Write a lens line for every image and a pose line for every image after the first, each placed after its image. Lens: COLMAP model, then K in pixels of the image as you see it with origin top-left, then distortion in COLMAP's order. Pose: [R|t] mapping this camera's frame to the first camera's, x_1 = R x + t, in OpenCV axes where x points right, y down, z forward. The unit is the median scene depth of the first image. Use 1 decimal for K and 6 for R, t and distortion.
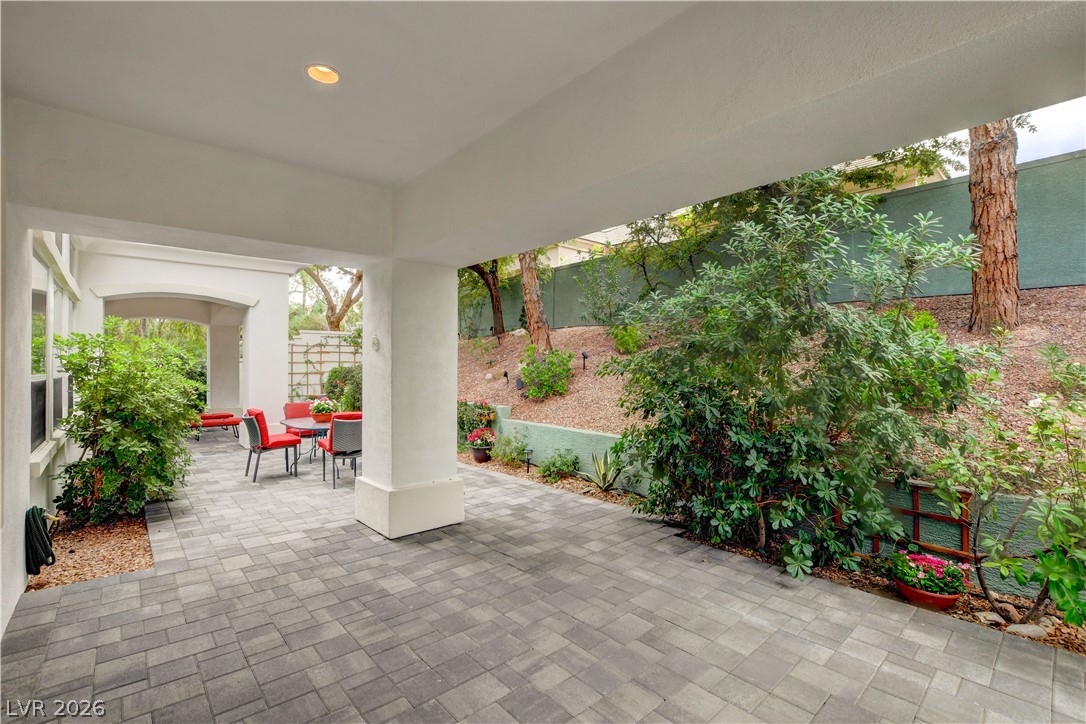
lens RADIAL K [[479.4, 0, 537.9], [0, 479.4, 363.4], [0, 0, 1]] dist [-0.028990, 0.001470]
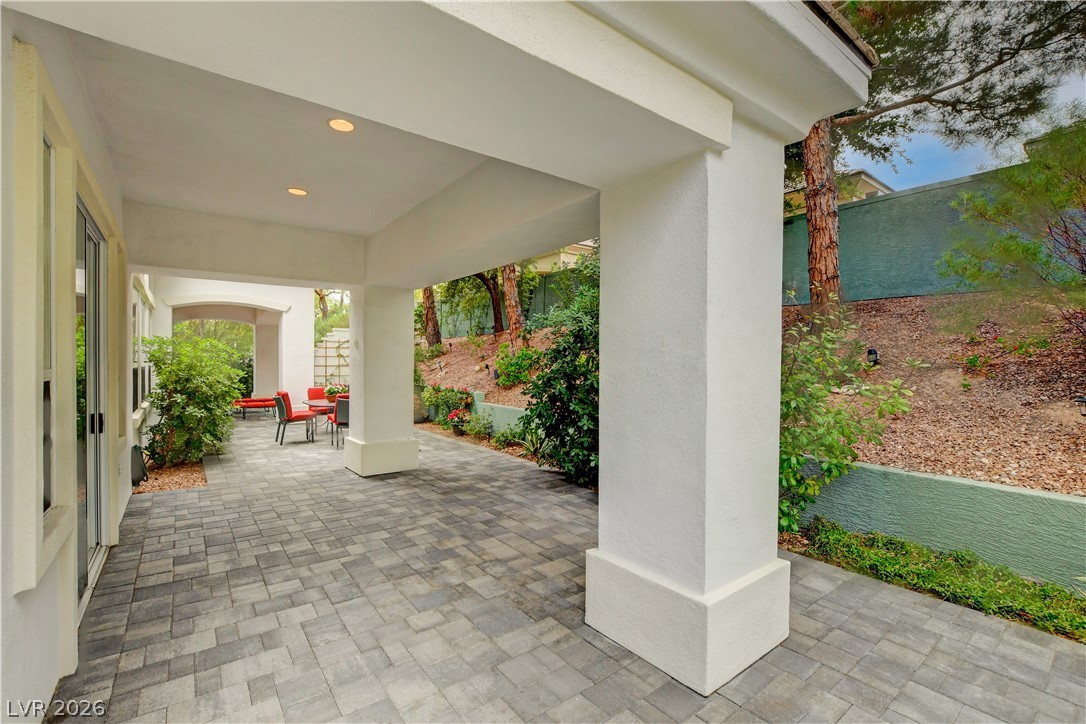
lens RADIAL K [[479.4, 0, 553.5], [0, 479.4, 364.7], [0, 0, 1]] dist [-0.028990, 0.001470]
pose [[0.998216, 0.004770, -0.059519, 0.318805], [-0.003961, 0.999898, 0.013705, 0.001034], [0.059578, -0.013445, 0.998133, -0.373183]]
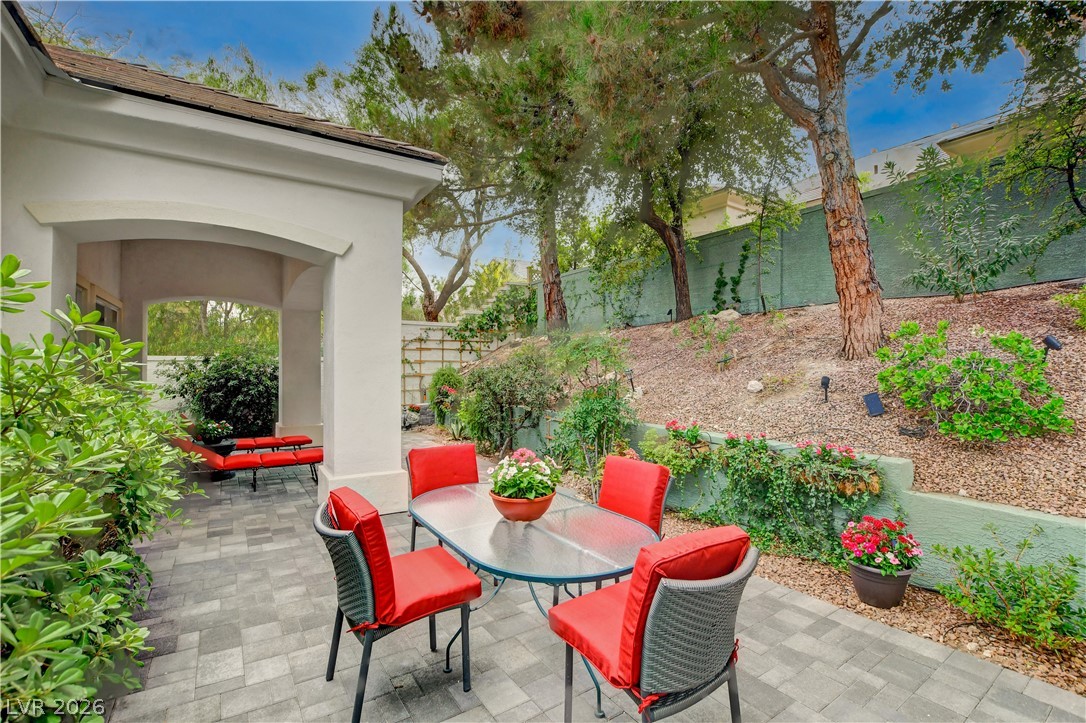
lens RADIAL K [[479.4, 0, 544.6], [0, 479.4, 364.2], [0, 0, 1]] dist [-0.028990, 0.001470]
pose [[0.991686, 0.000444, -0.128680, -0.534801], [-0.000491, 1.000000, -0.000332, 0.005260], [0.128680, 0.000392, 0.991686, 0.872357]]
